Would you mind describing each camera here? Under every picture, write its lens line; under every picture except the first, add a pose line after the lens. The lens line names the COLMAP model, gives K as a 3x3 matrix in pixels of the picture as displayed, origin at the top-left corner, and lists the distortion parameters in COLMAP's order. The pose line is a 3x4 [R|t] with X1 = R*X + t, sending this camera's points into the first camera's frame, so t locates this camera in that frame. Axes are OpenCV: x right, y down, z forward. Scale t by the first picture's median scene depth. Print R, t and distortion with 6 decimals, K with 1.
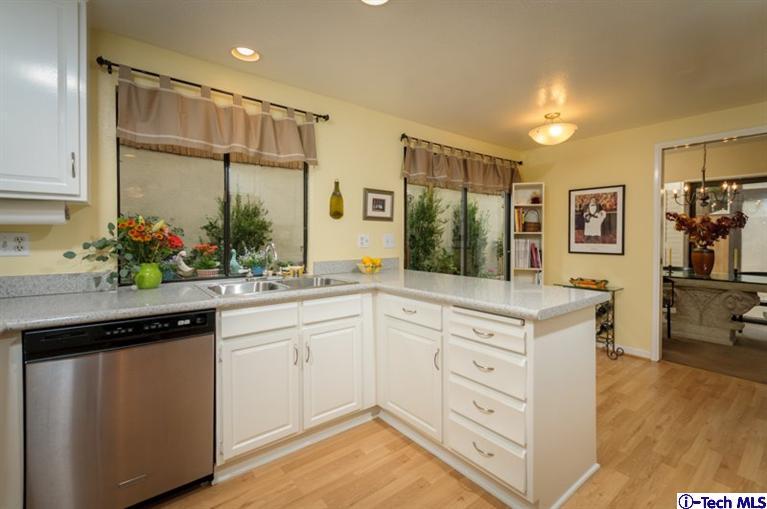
lens RADIAL K [[345.5, 0, 397.7], [0, 345.5, 249.2], [0, 0, 1]] dist [0.002634, 0.000625]
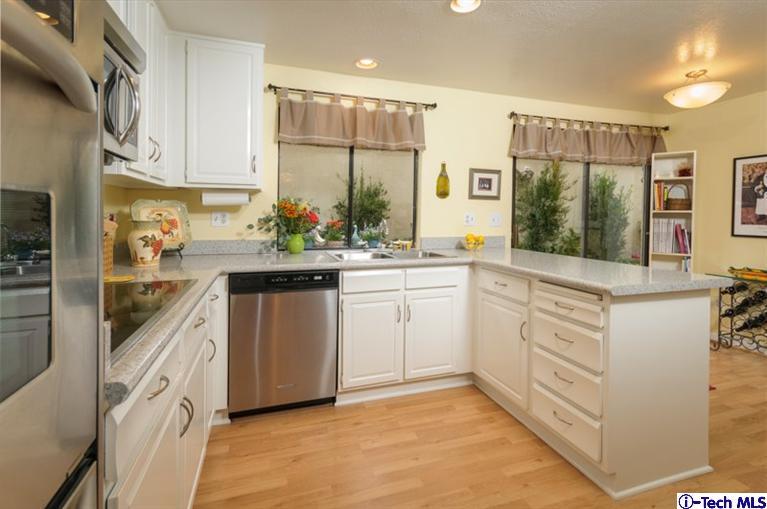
lens RADIAL K [[356.4, 0, 383.9], [0, 356.4, 223.3], [0, 0, 1]] dist [0.001087, 0.000212]
pose [[0.930148, 0.012716, -0.366964, 0.057257], [-0.017888, 0.999783, -0.010696, 0.004865], [0.366748, 0.016513, 0.930174, -0.090392]]
